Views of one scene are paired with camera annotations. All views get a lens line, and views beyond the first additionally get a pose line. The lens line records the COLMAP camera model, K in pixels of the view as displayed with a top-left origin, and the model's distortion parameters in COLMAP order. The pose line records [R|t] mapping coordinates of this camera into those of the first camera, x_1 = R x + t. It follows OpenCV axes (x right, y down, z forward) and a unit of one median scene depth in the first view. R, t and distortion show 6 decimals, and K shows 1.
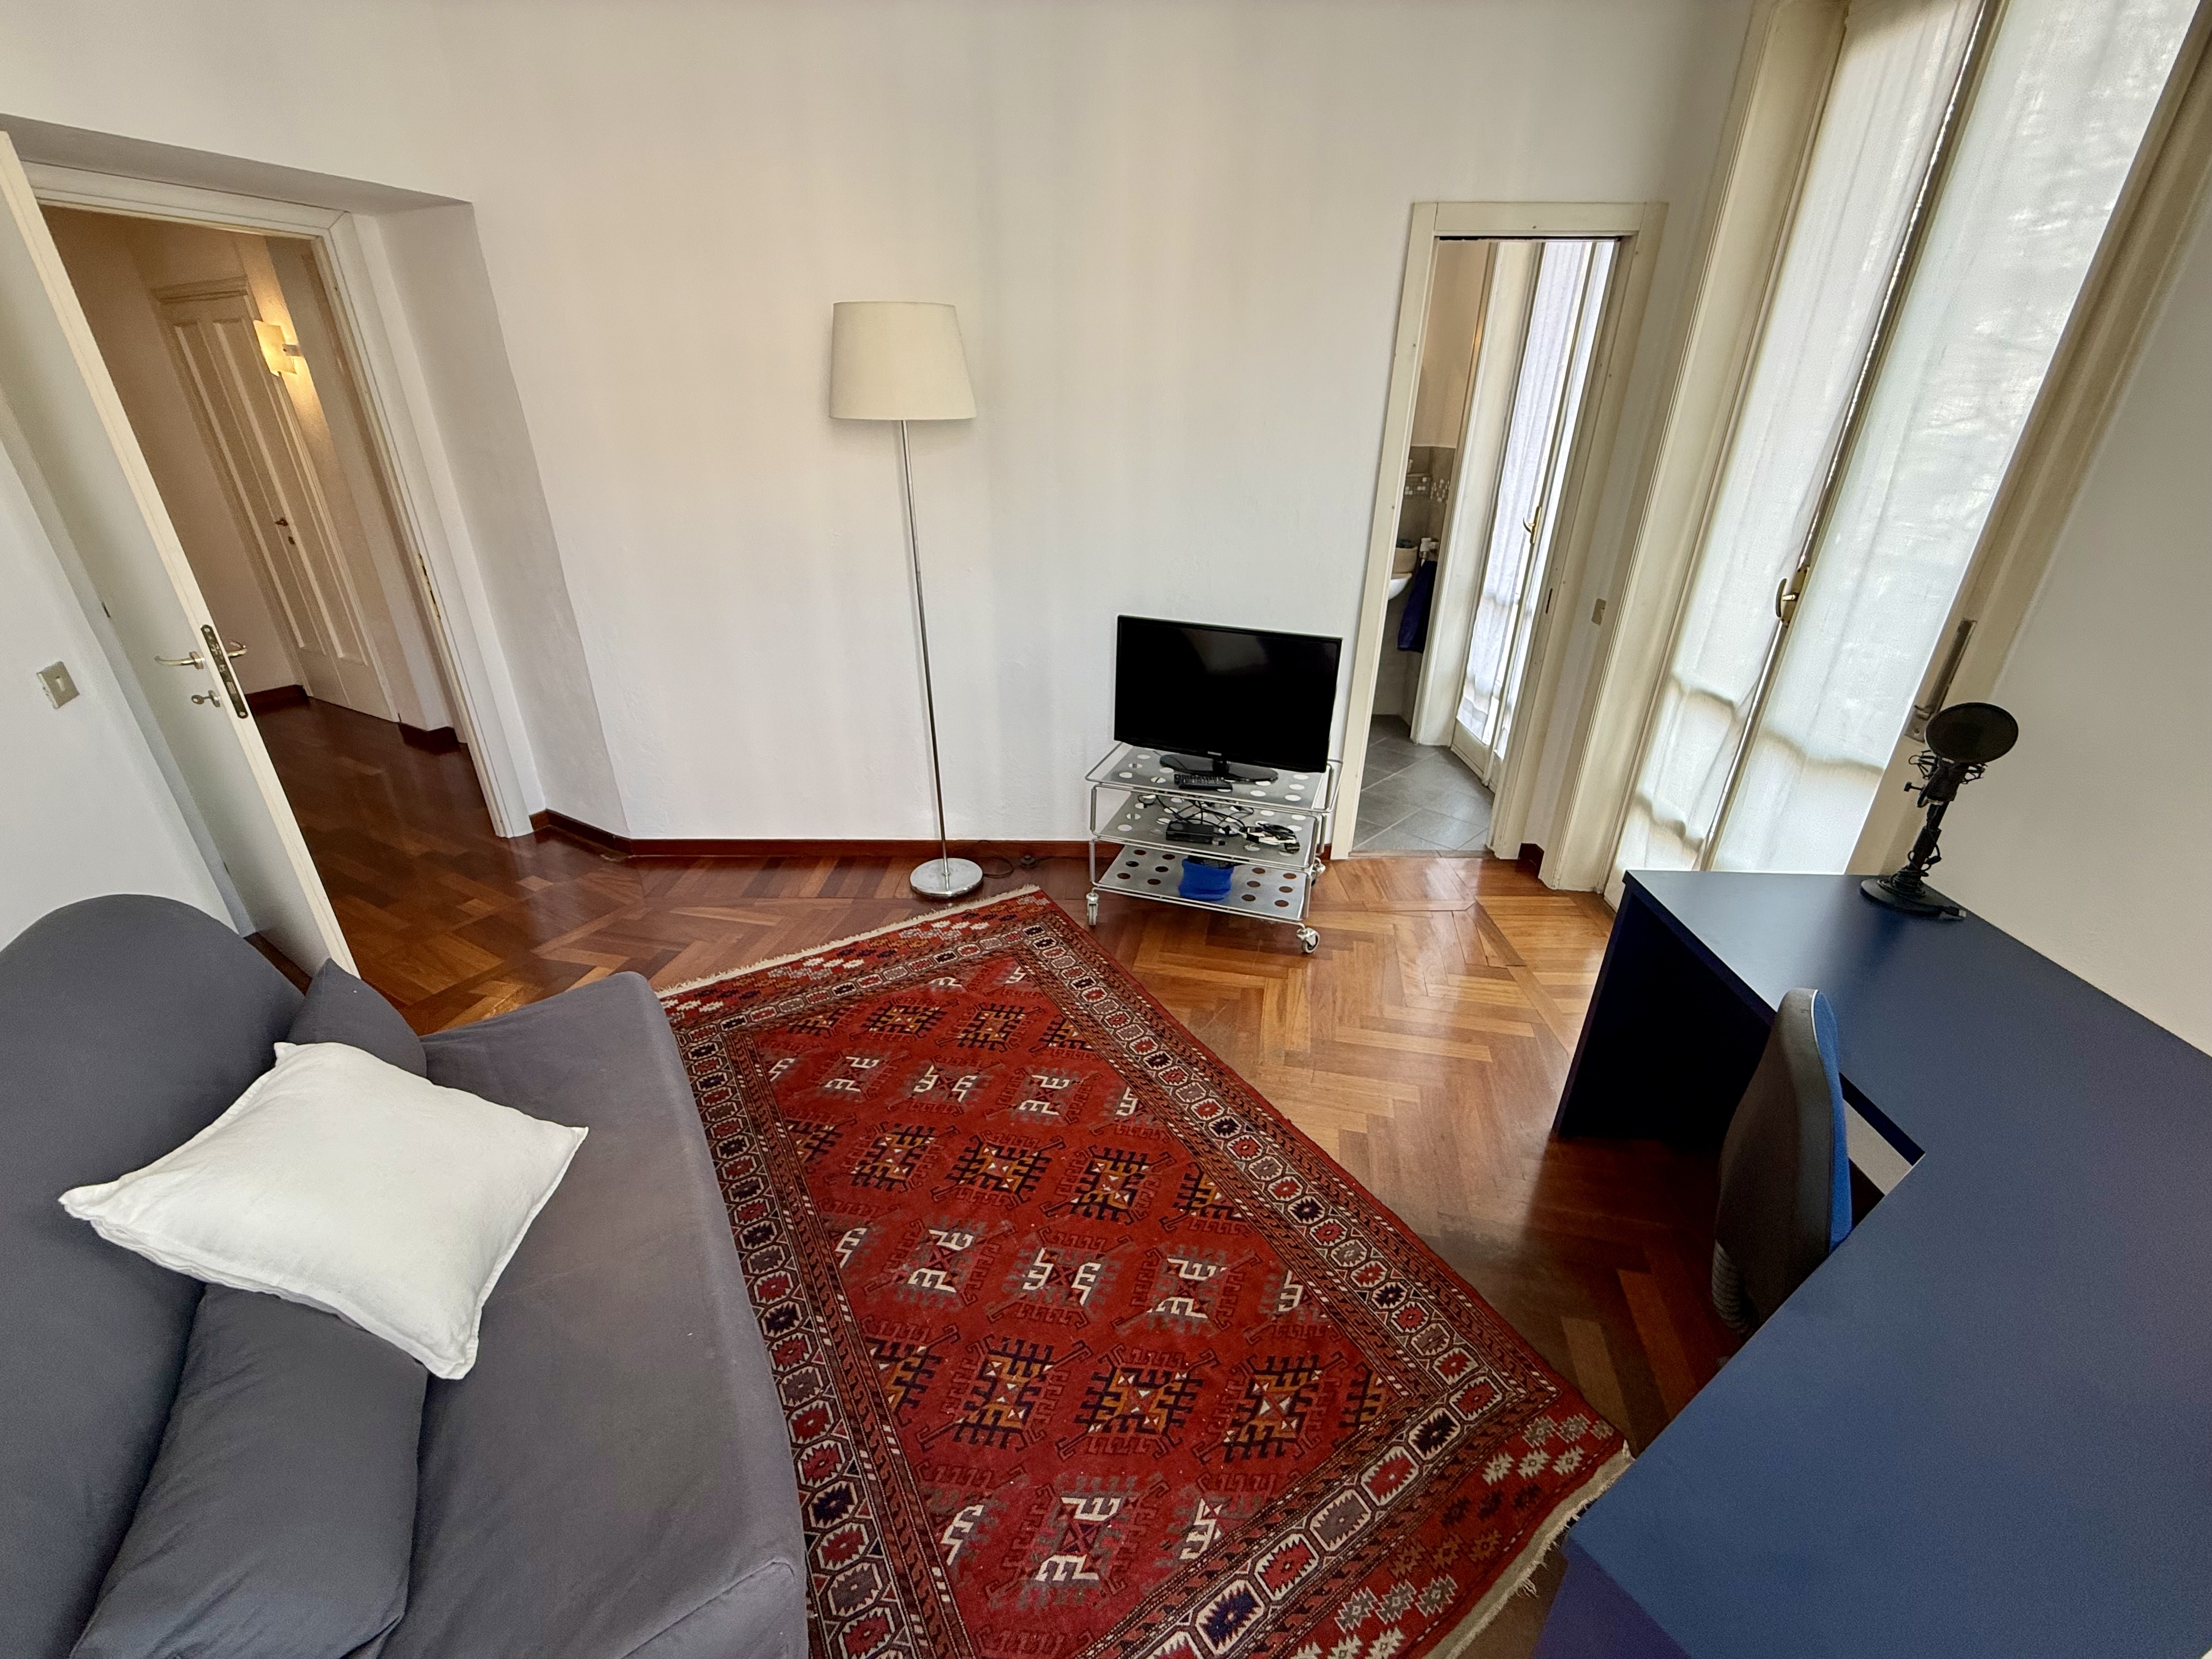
lens RADIAL K [[882.7, 0, 1101.5], [0, 882.7, 828.1], [0, 0, 1]] dist [-0.000227, -0.000245]
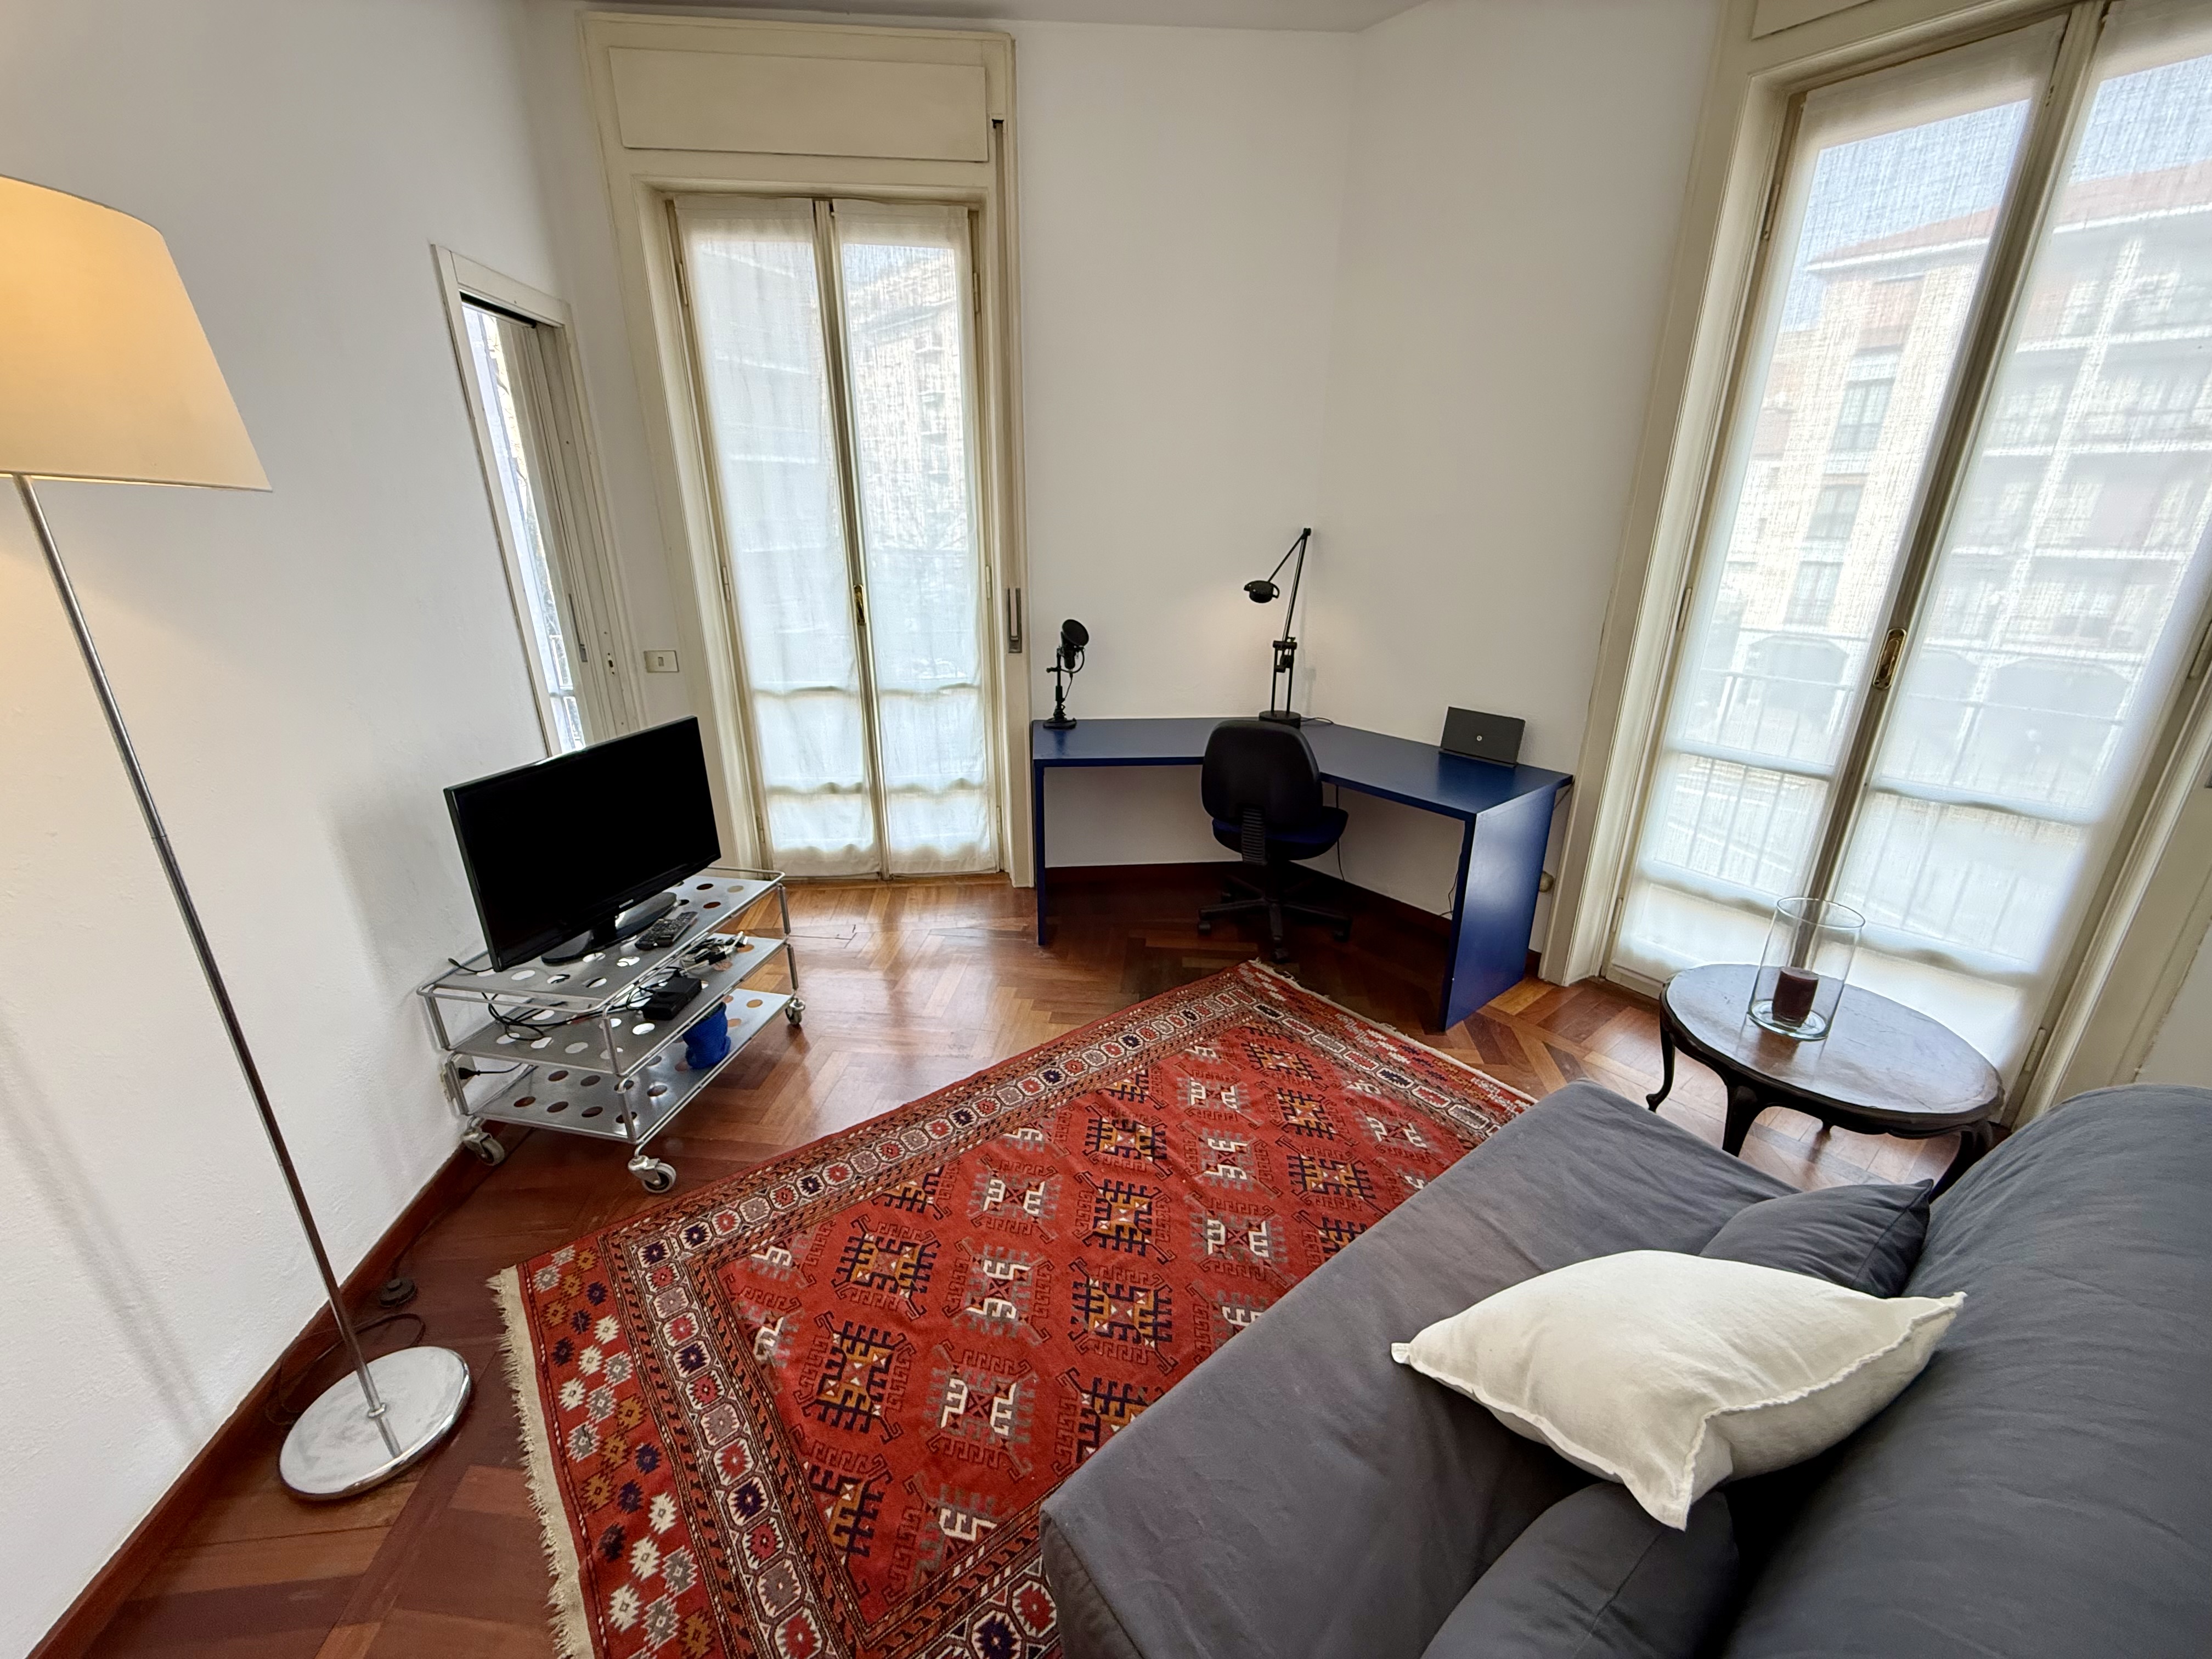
lens RADIAL K [[882.7, 0, 1101.5], [0, 882.7, 828.1], [0, 0, 1]] dist [-0.000227, -0.000245]
pose [[-0.114103, -0.347681, 0.930644, -0.928018], [0.421618, 0.831272, 0.362250, -0.365176], [-0.899566, 0.433710, 0.051738, 0.817409]]
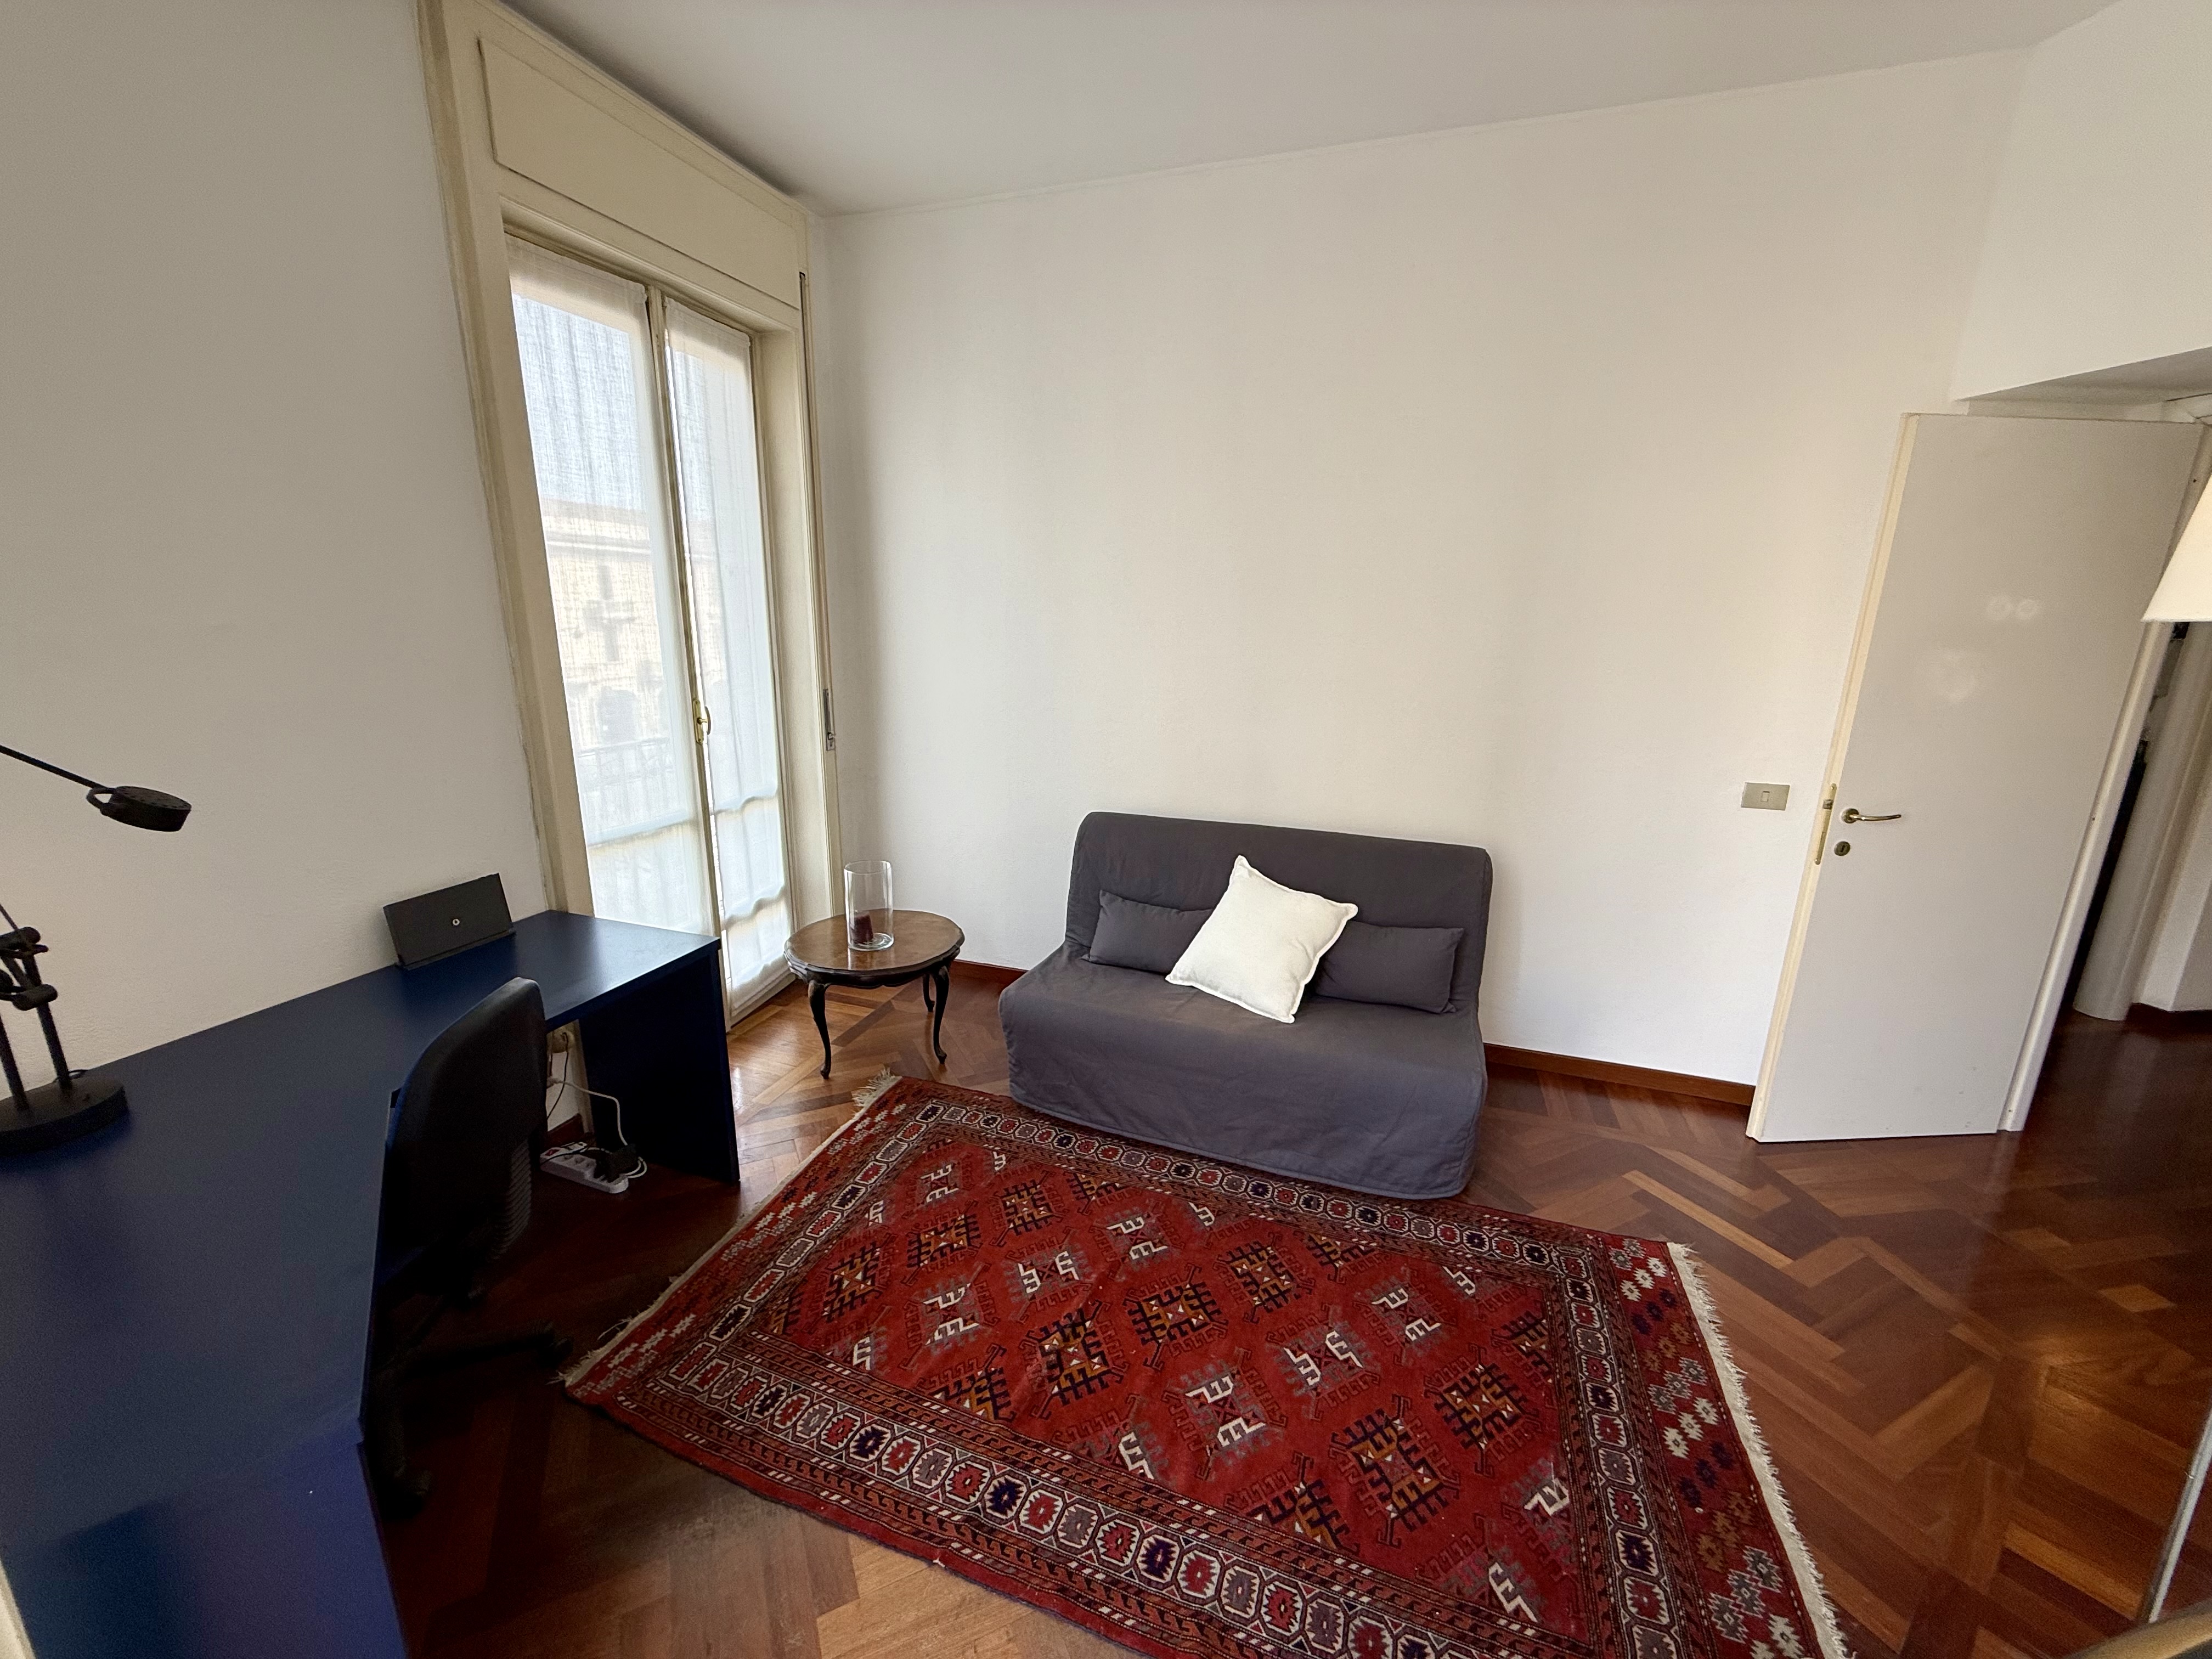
lens RADIAL K [[882.7, 0, 1101.5], [0, 882.7, 828.1], [0, 0, 1]] dist [-0.000227, -0.000245]
pose [[-0.782691, 0.135949, -0.607382, 0.497403], [-0.279277, 0.795393, 0.537917, -0.580696], [0.556237, 0.590650, -0.584579, 1.268083]]
